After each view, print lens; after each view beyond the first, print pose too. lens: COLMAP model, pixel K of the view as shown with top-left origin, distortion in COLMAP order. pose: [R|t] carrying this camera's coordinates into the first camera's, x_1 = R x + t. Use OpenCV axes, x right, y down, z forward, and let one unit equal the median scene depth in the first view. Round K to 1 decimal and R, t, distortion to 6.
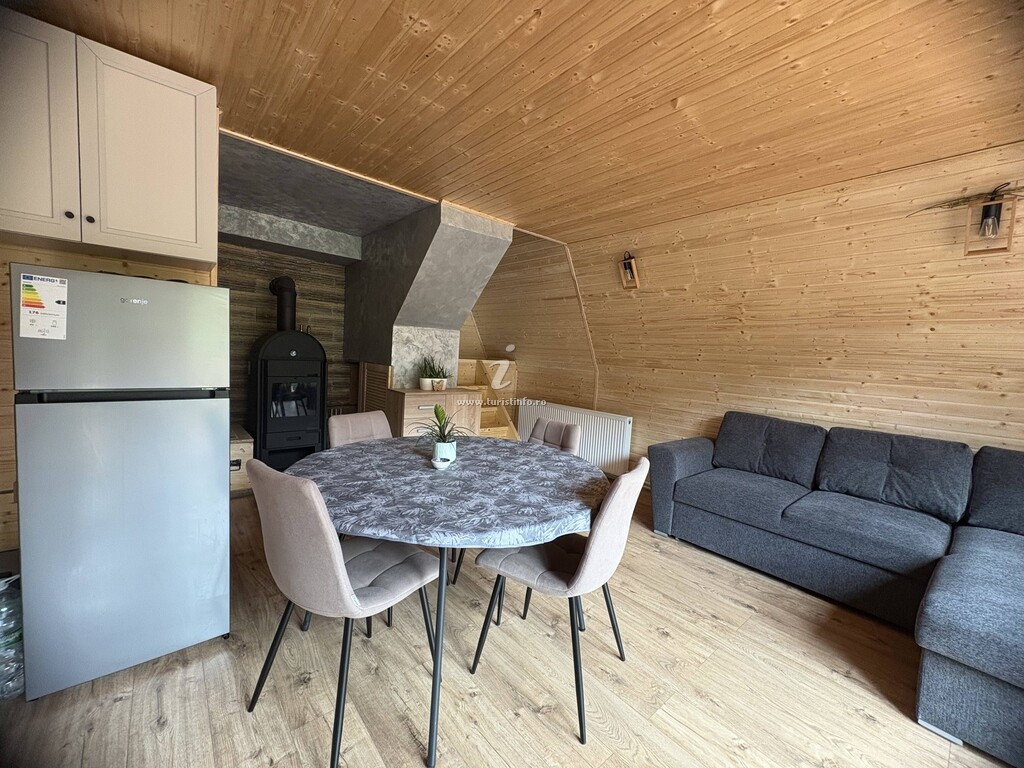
lens RADIAL K [[407.2, 0, 512.1], [0, 407.2, 384.3], [0, 0, 1]] dist [0.001287, 0.000217]
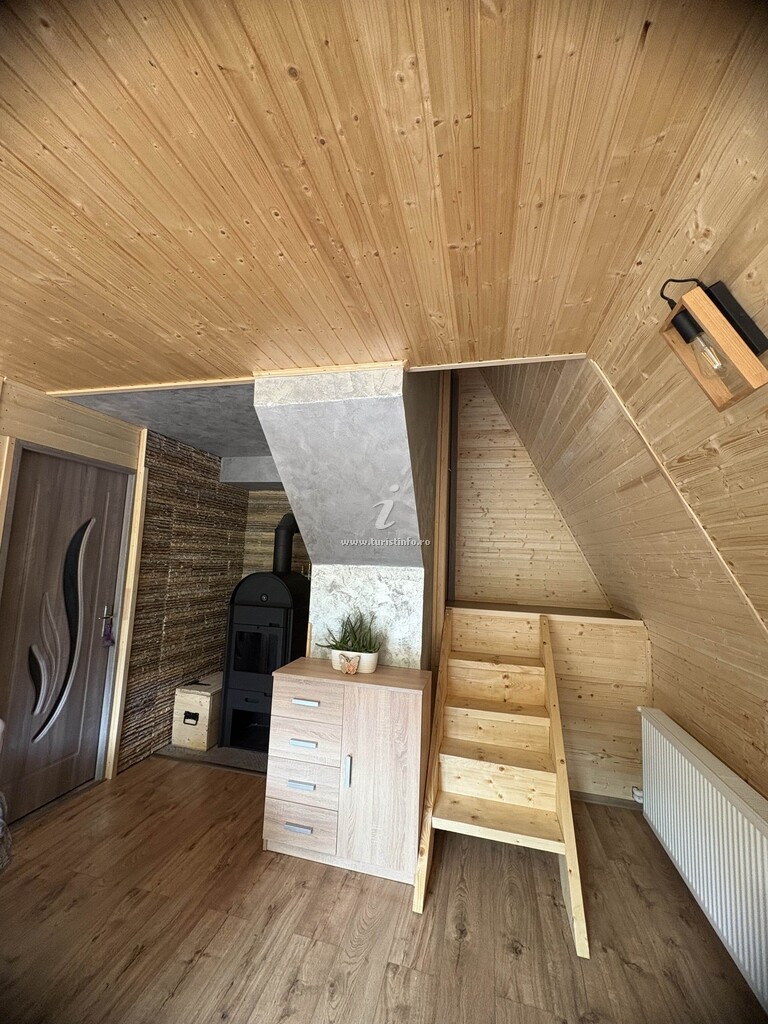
lens RADIAL K [[407.2, 0, 384.9], [0, 407.2, 514.4], [0, 0, 1]] dist [0.001287, 0.000217]
pose [[0.581144, -0.117349, -0.805296, 0.435849], [-0.066230, 0.979446, -0.190522, -0.125507], [0.811102, 0.164055, 0.561427, 0.838610]]
